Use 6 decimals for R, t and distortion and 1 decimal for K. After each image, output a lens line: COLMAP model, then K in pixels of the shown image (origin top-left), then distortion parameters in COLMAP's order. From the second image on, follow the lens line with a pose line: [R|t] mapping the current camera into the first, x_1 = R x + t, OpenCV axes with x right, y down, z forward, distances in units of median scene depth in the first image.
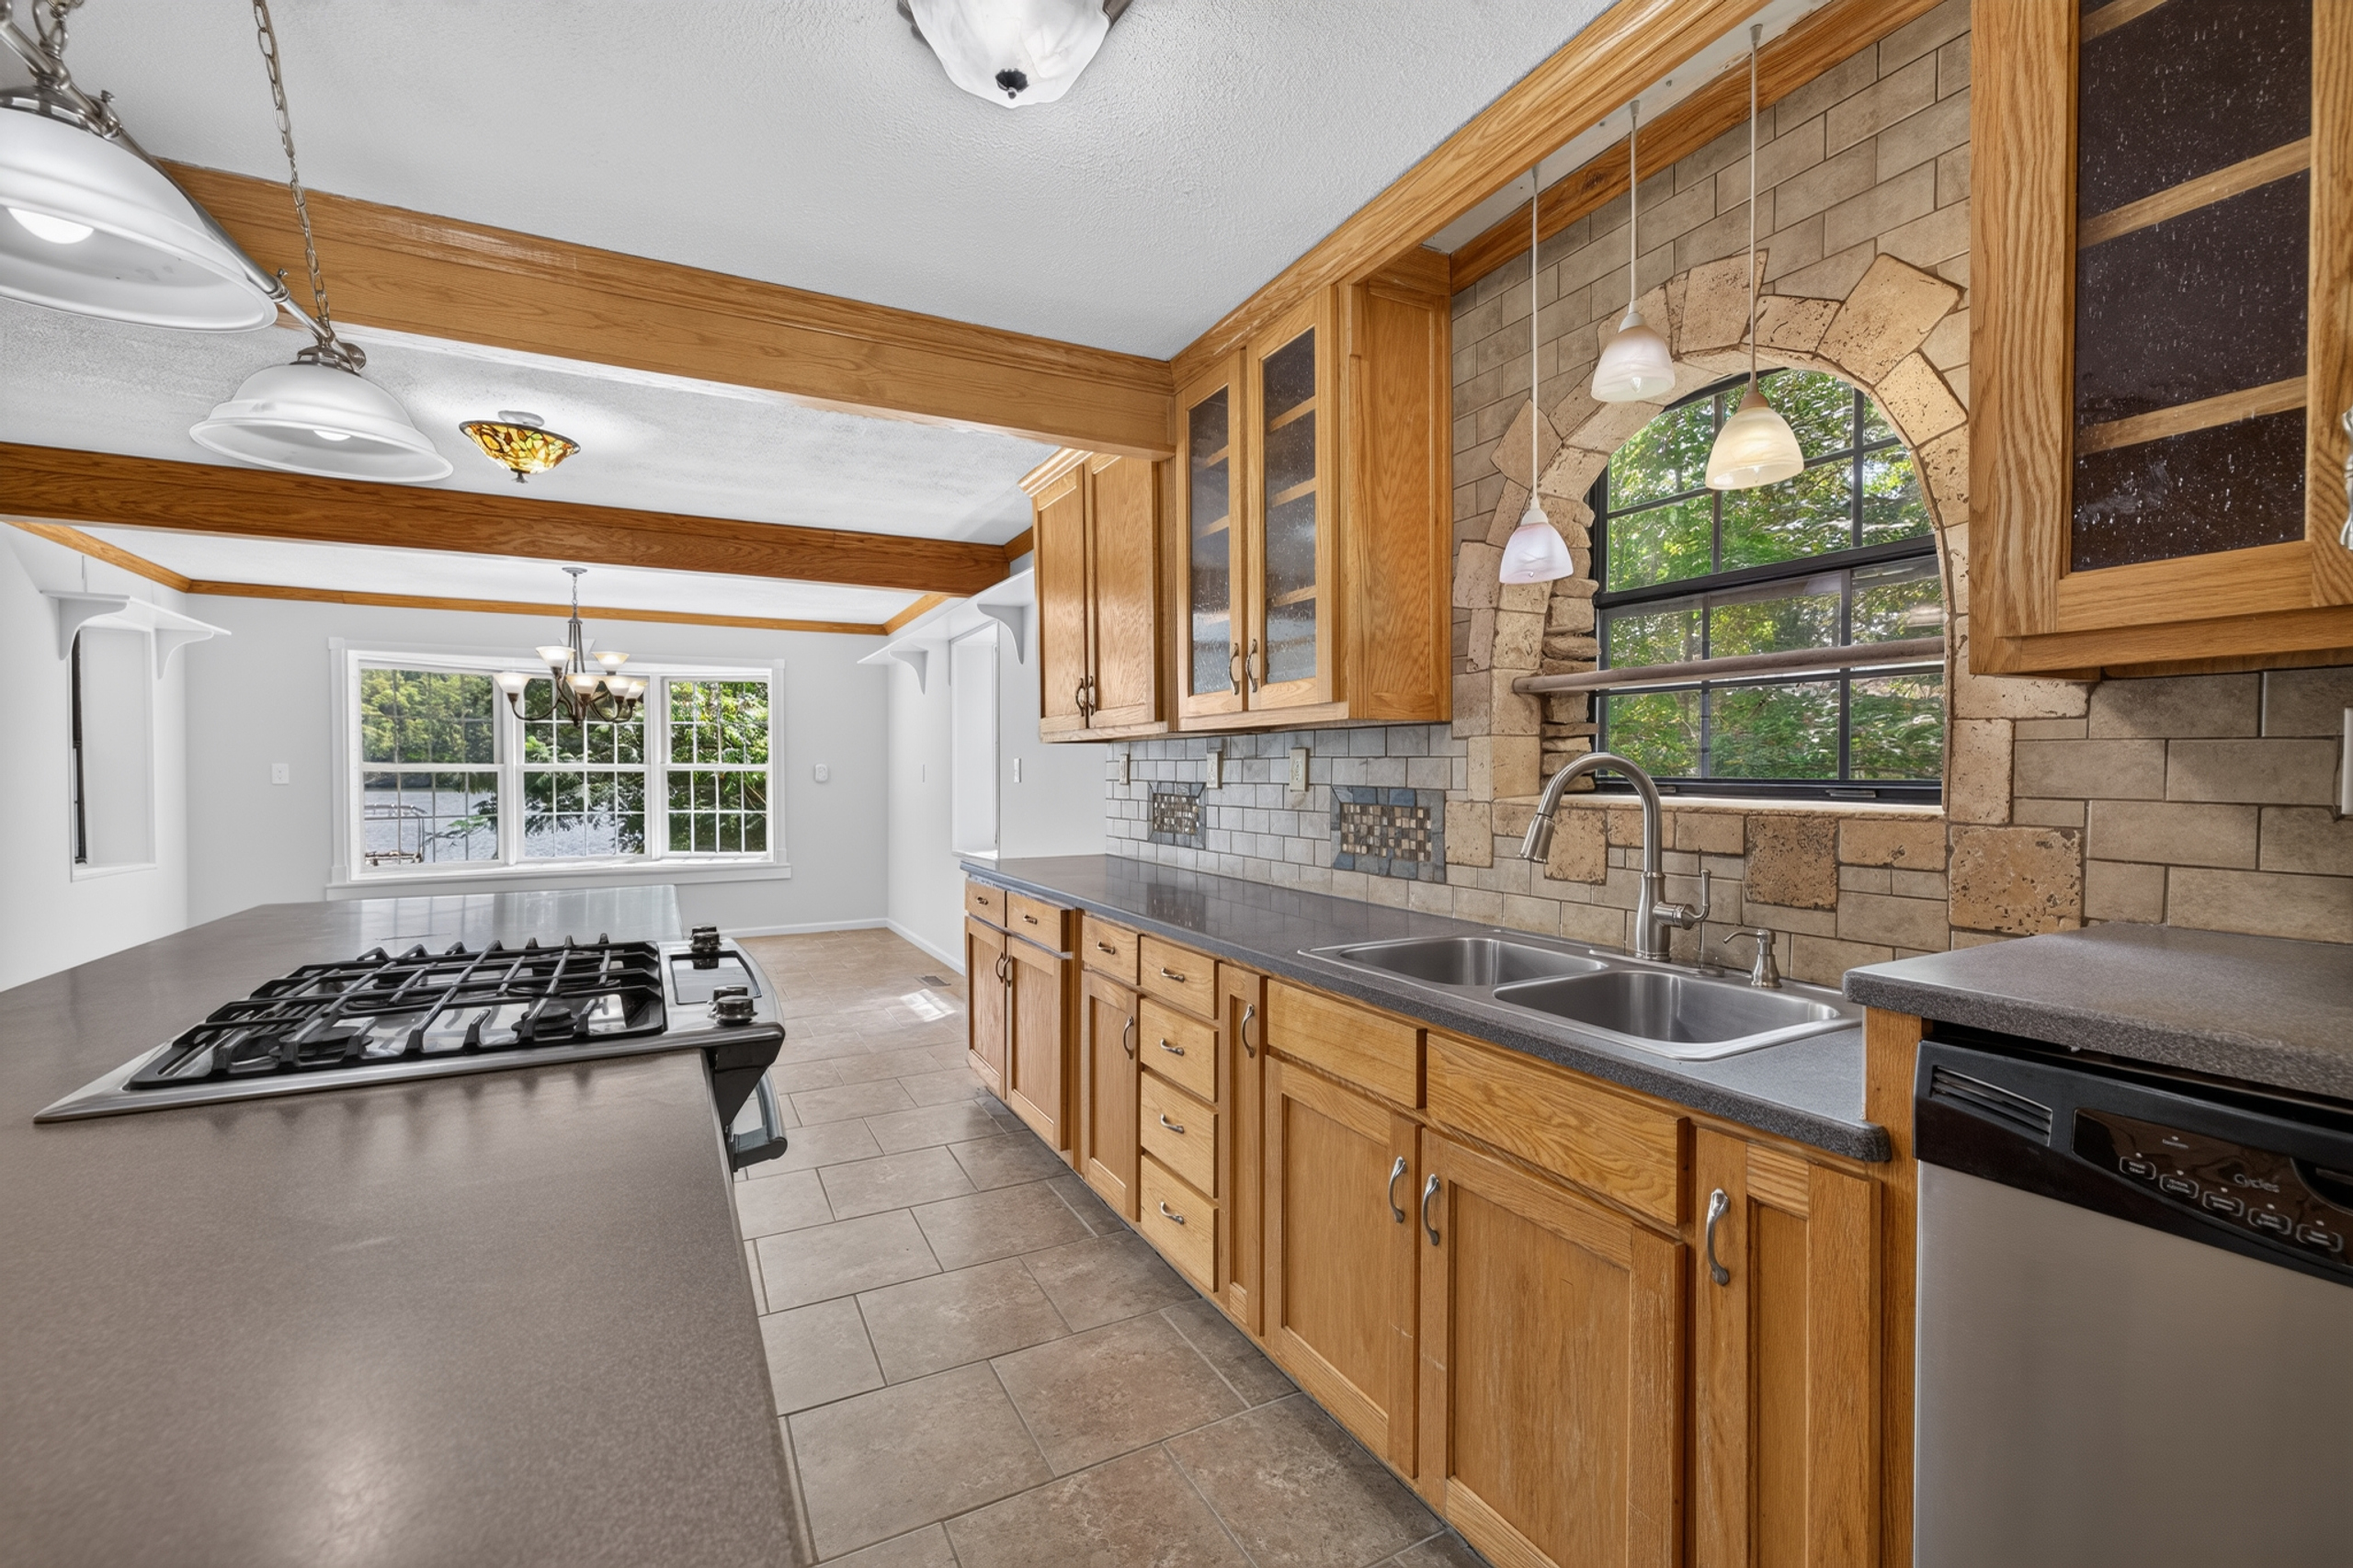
lens RADIAL K [[978.2, 0, 1173.9], [0, 978.2, 785.3], [0, 0, 1]] dist [0.004415, -0.000982]
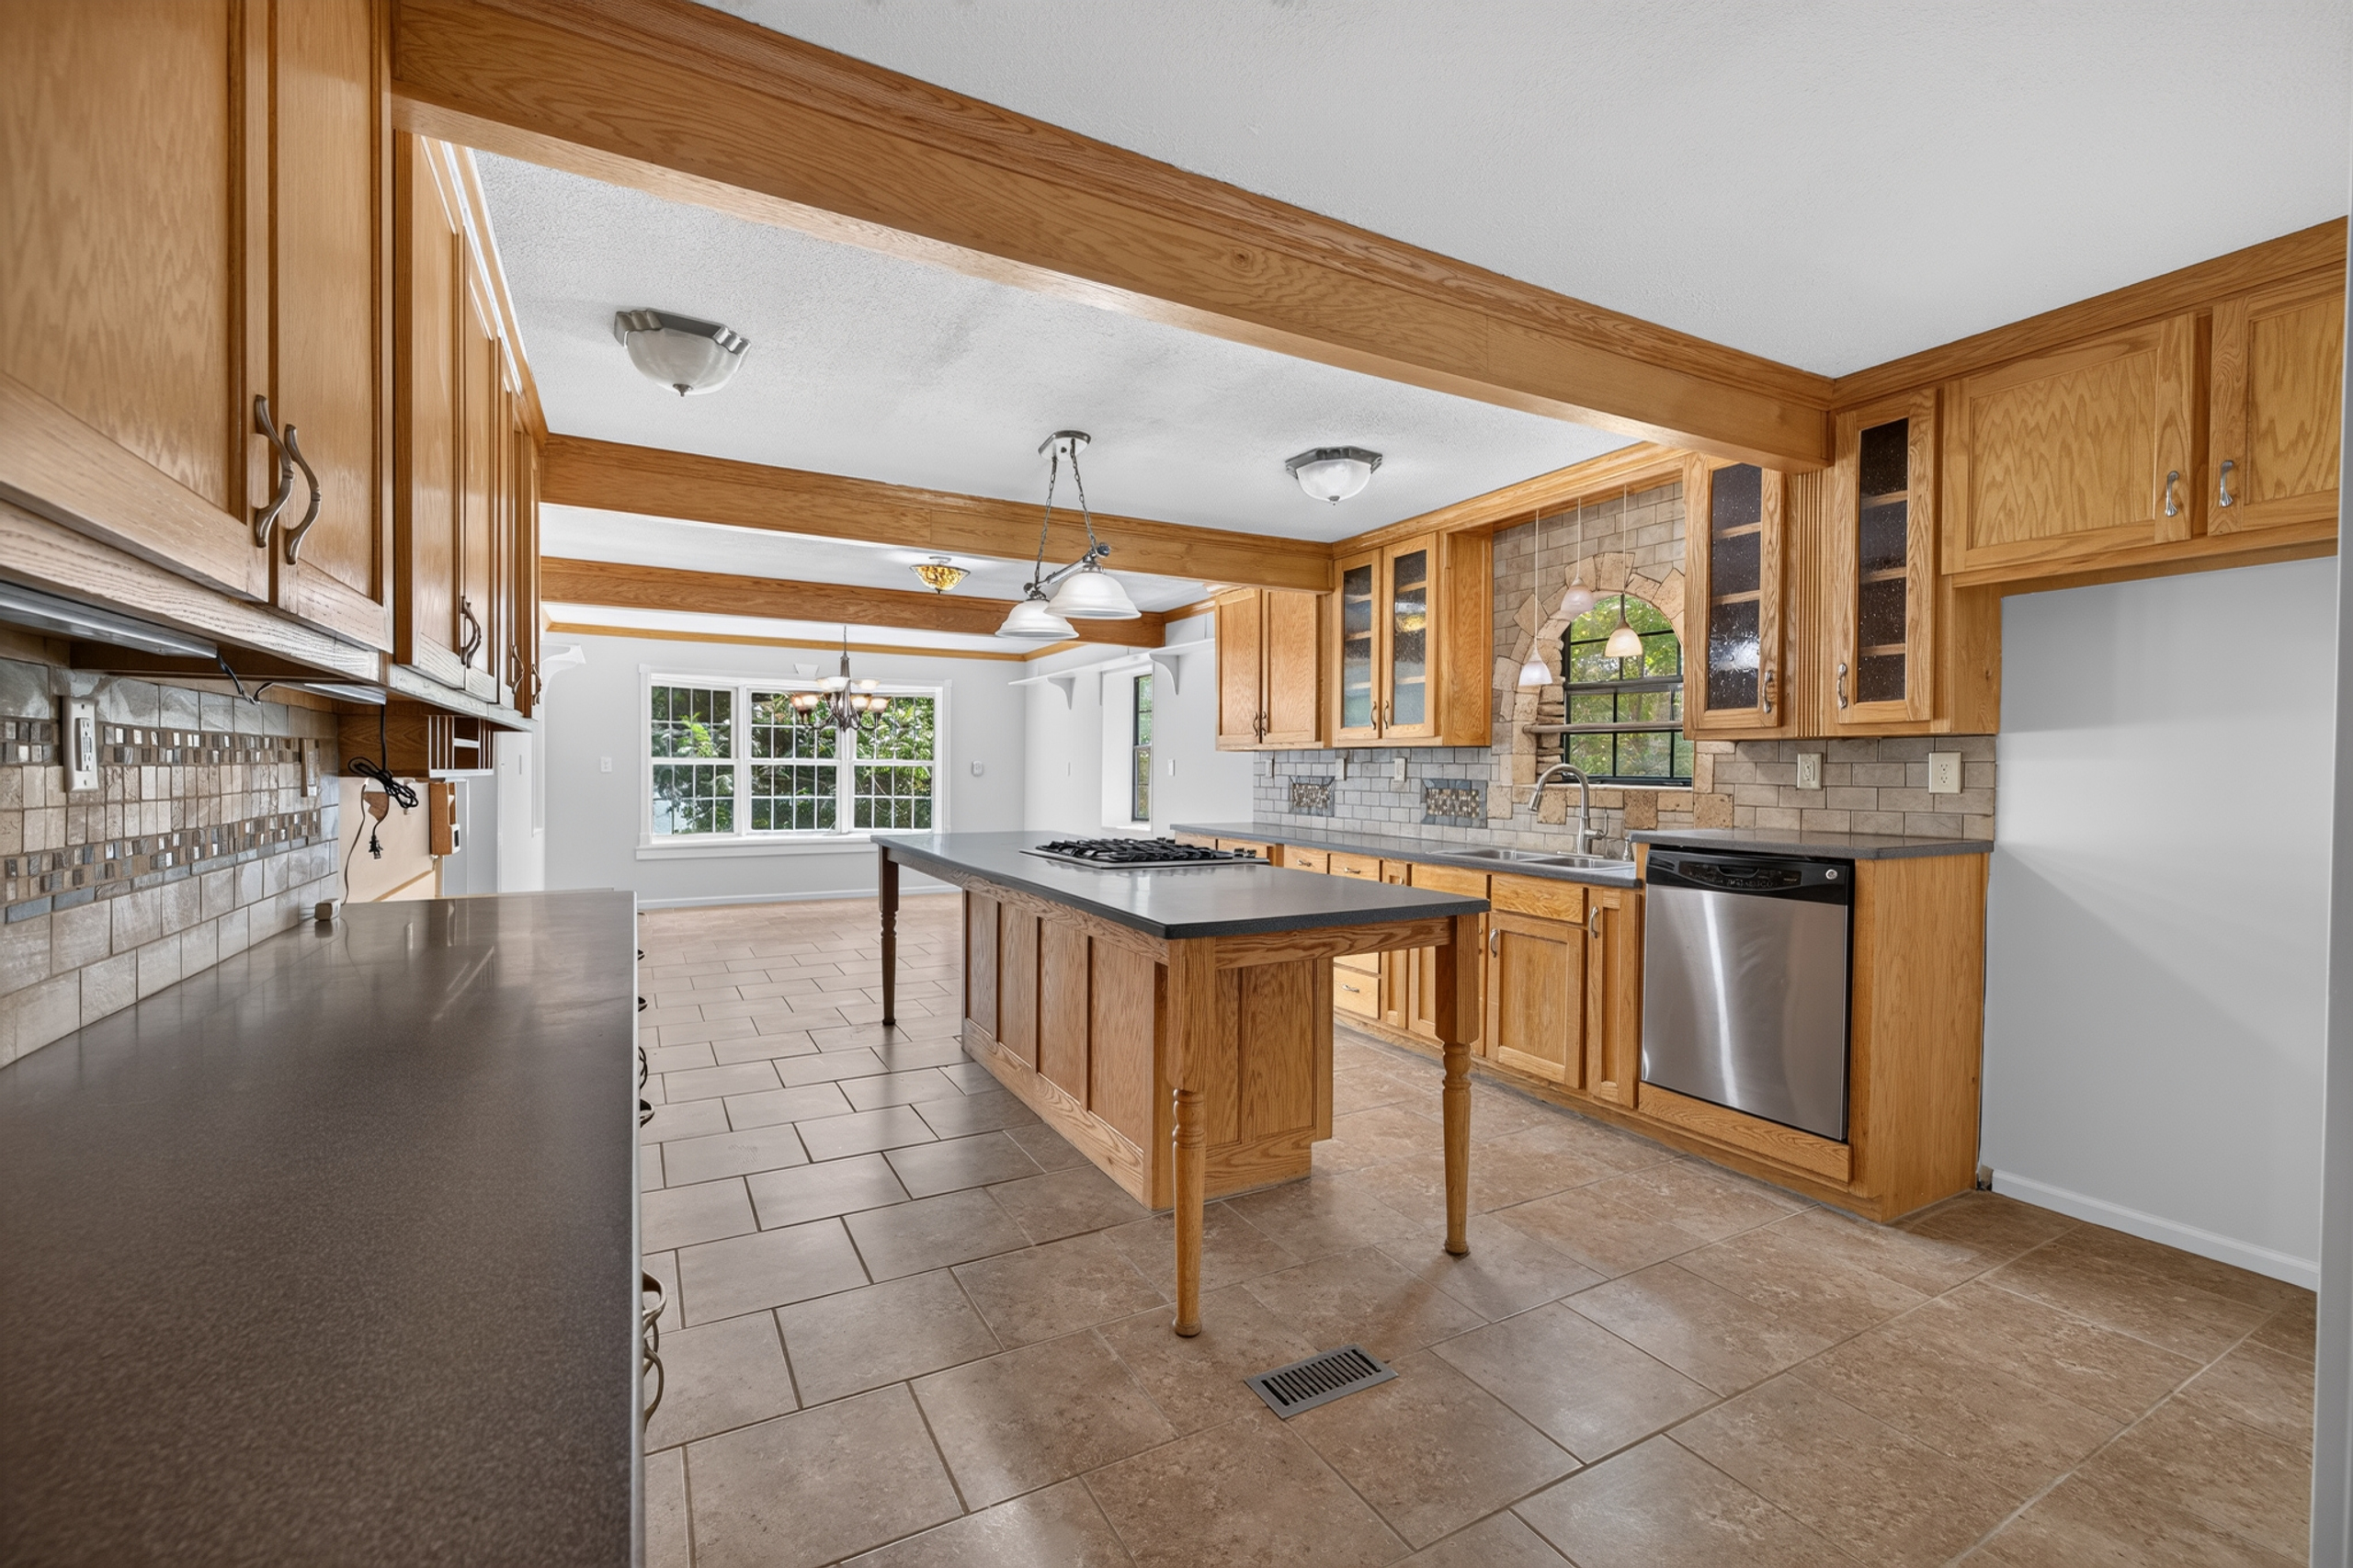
lens RADIAL K [[978.2, 0, 1171.0], [0, 978.2, 784.8], [0, 0, 1]] dist [0.004415, -0.000982]
pose [[0.999876, 0.011282, 0.010962, -0.391708], [-0.011290, 0.999936, 0.000683, 0.019275], [-0.010953, -0.000807, 0.999940, -0.990374]]
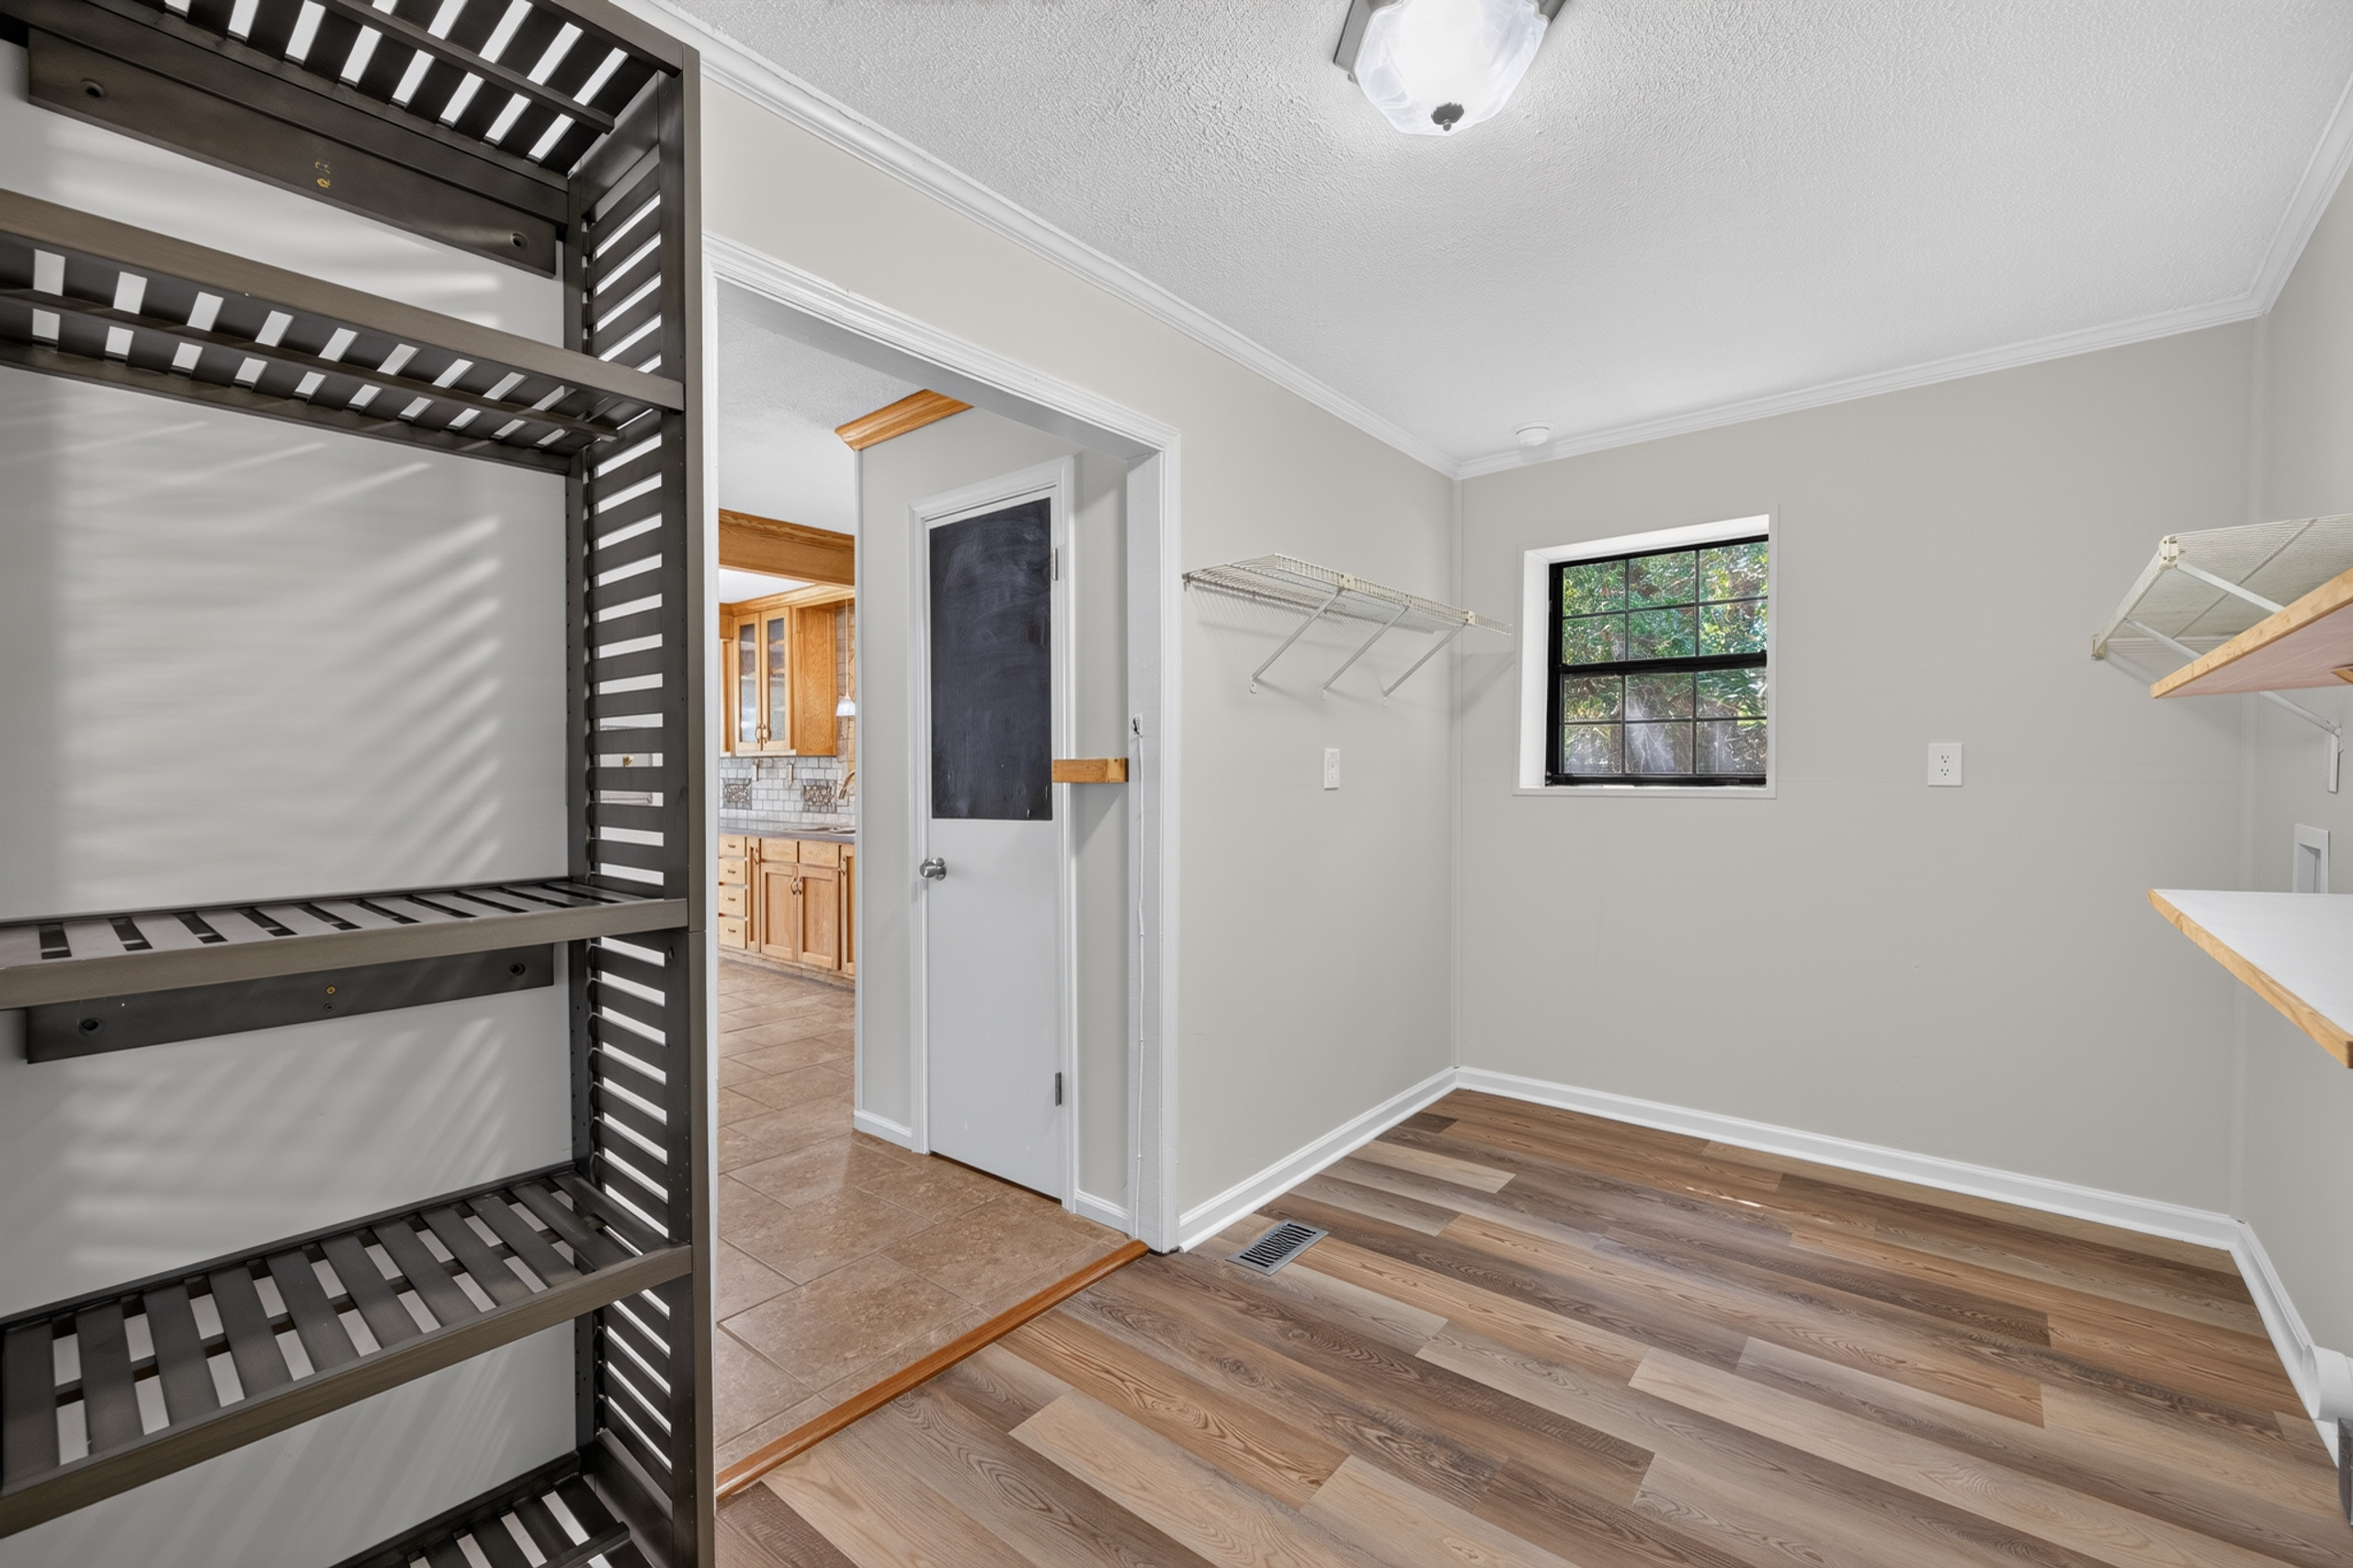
lens RADIAL K [[978.2, 0, 1181.0], [0, 978.2, 789.3], [0, 0, 1]] dist [0.004415, -0.000982]
pose [[0.920387, -0.006067, 0.390962, 0.089242], [0.005473, 0.999982, 0.002633, 0.030509], [-0.390970, -0.000284, 0.920403, -2.052324]]
